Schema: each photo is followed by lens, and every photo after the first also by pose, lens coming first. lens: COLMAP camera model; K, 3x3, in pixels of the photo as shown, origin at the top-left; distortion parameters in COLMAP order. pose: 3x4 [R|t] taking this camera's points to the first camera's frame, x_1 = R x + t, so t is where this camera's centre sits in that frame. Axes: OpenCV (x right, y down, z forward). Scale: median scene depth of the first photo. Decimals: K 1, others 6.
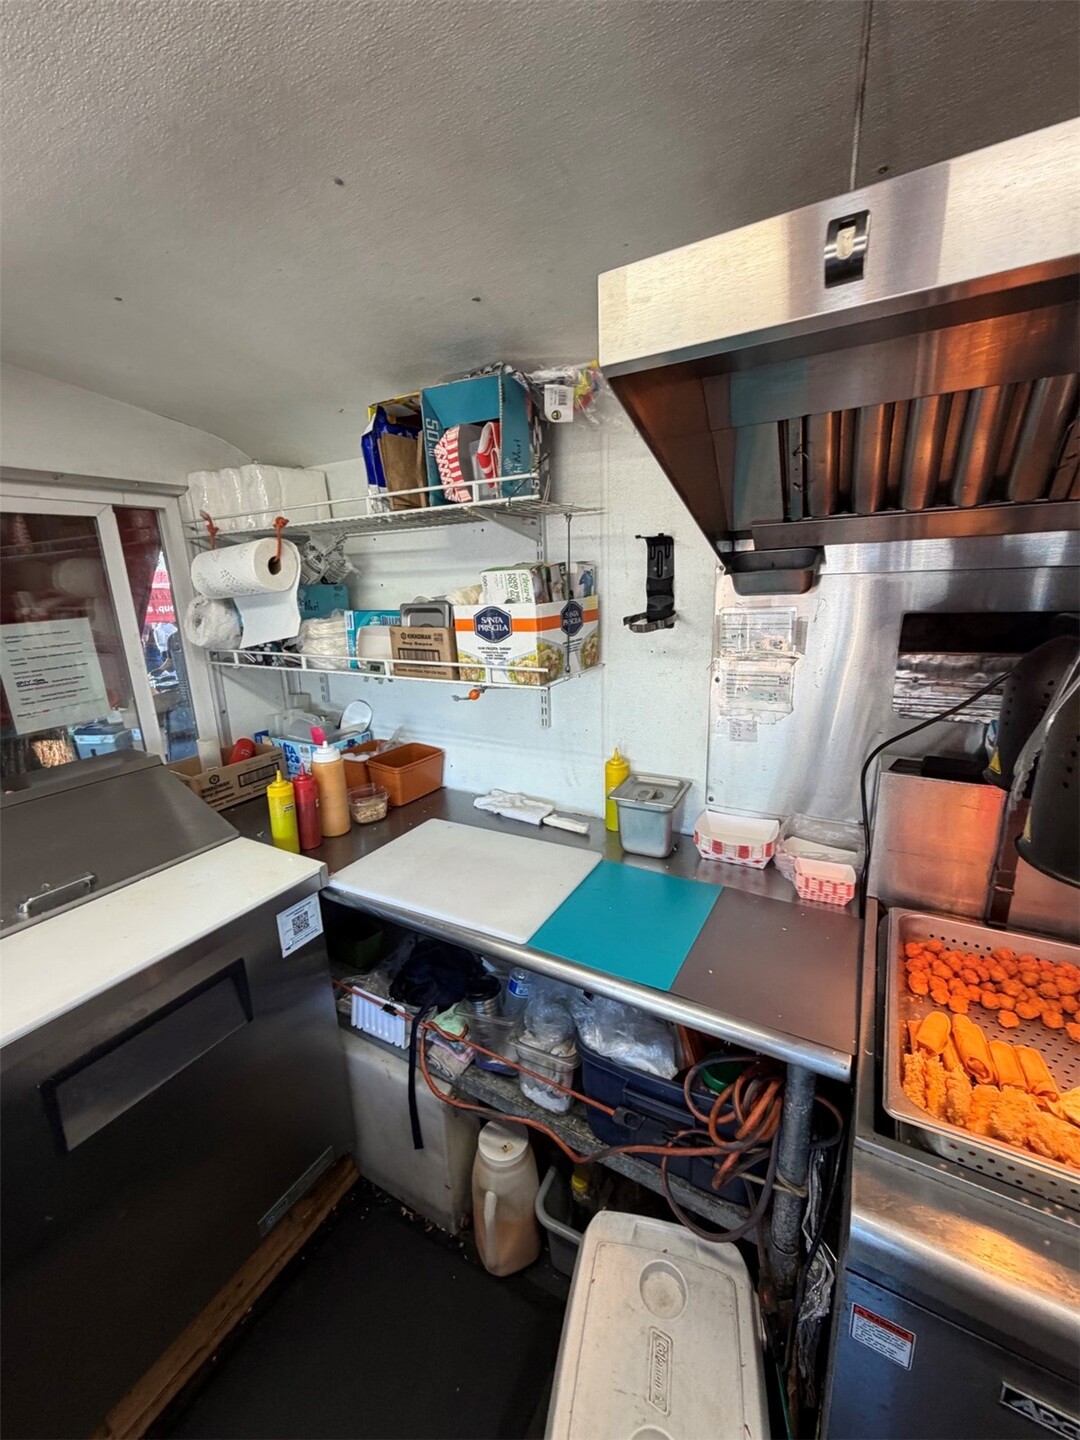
lens RADIAL K [[570.1, 0, 543.0], [0, 570.1, 713.5], [0, 0, 1]] dist [-0.000516, -0.000109]
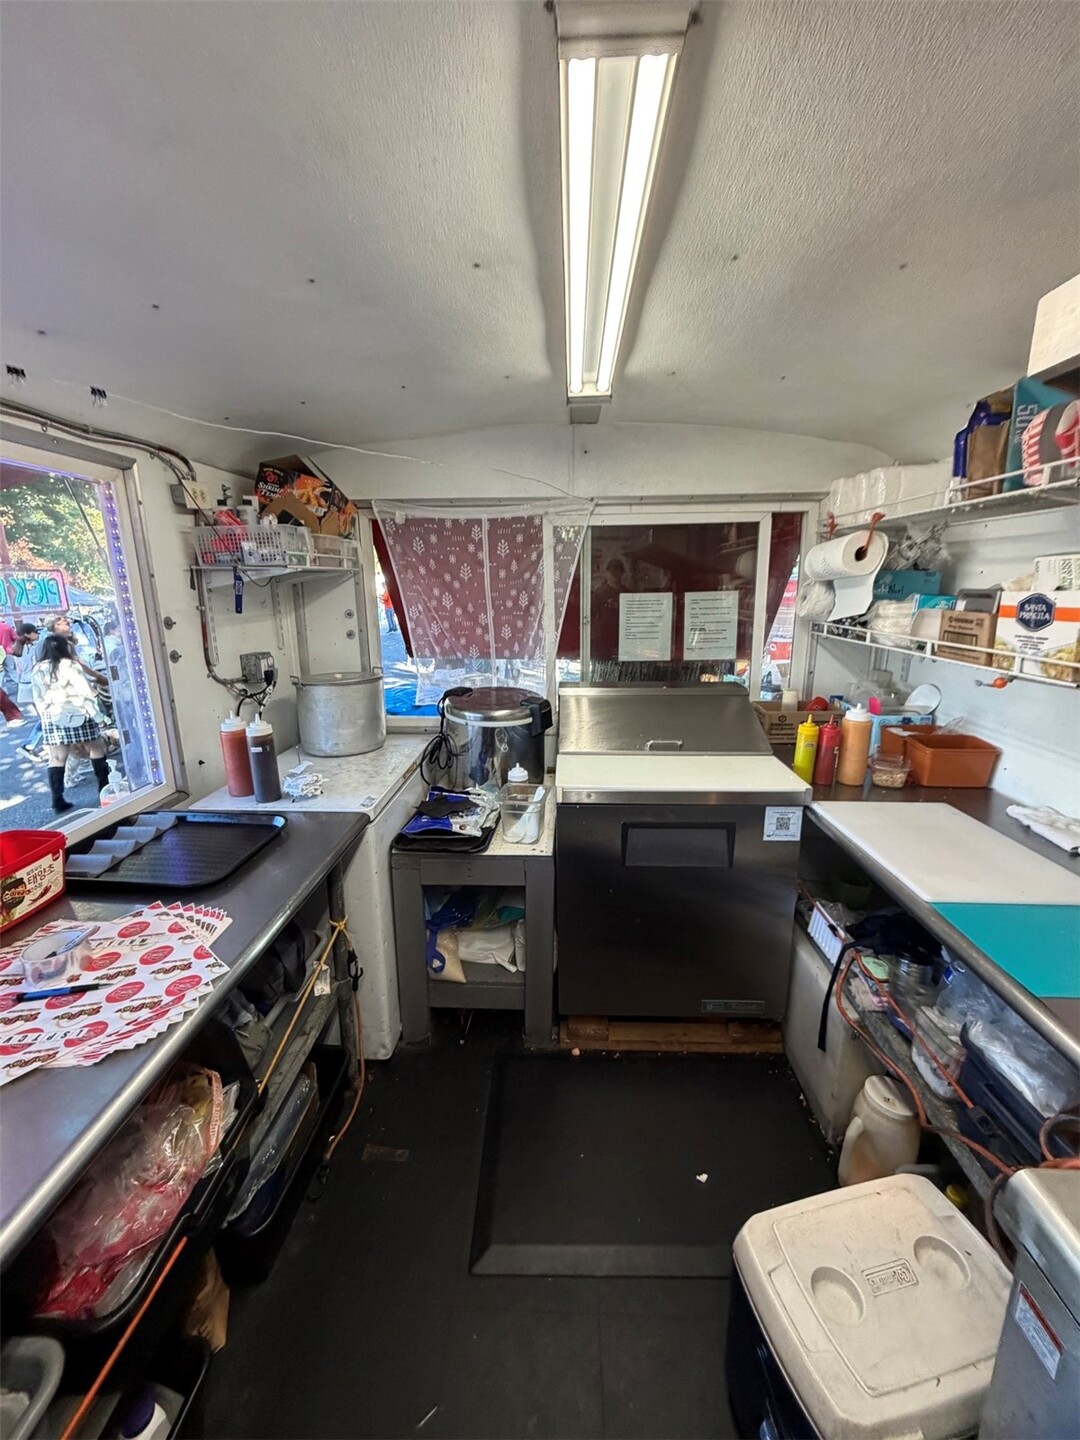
lens RADIAL K [[572.3, 0, 538.6], [0, 572.3, 715.2], [0, 0, 1]] dist [-0.000358, -0.000376]
pose [[0.457525, 0.227221, -0.859675, 0.367013], [-0.209960, 0.967068, 0.143864, 0.044932], [0.864053, 0.114676, 0.490165, -0.162706]]
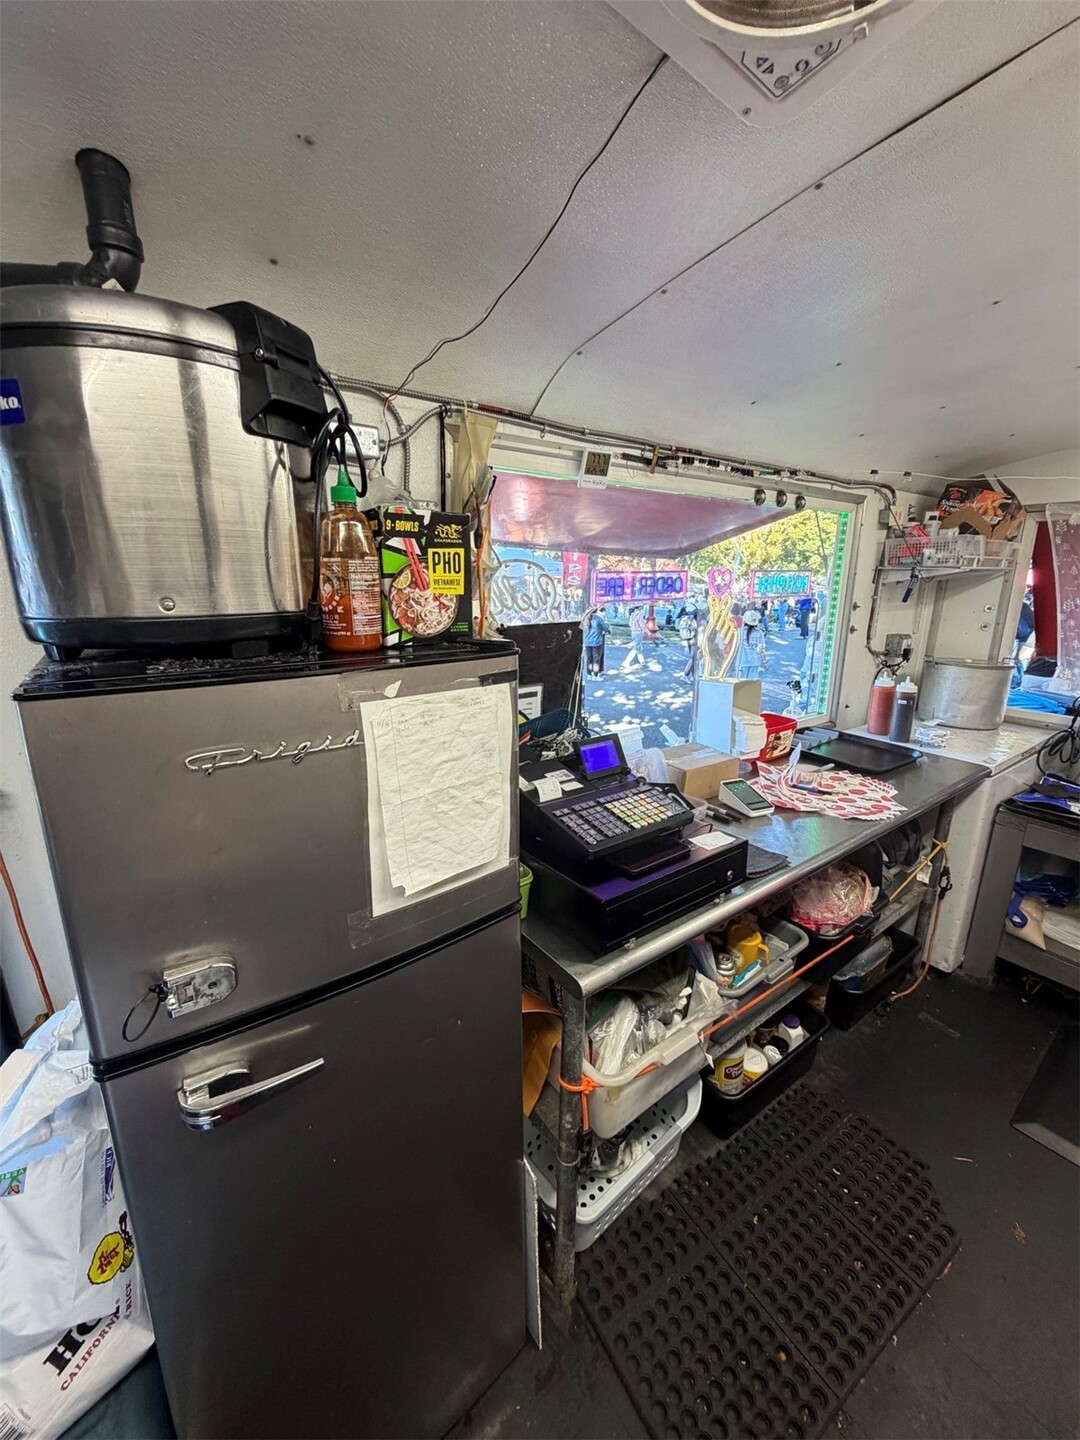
lens RADIAL K [[572.3, 0, 538.6], [0, 572.3, 715.2], [0, 0, 1]] dist [-0.000358, -0.000376]
pose [[-0.406070, 0.246045, -0.880096, 1.000585], [-0.205172, 0.913939, 0.350172, 0.087767], [0.890512, 0.322766, -0.320641, -0.489020]]
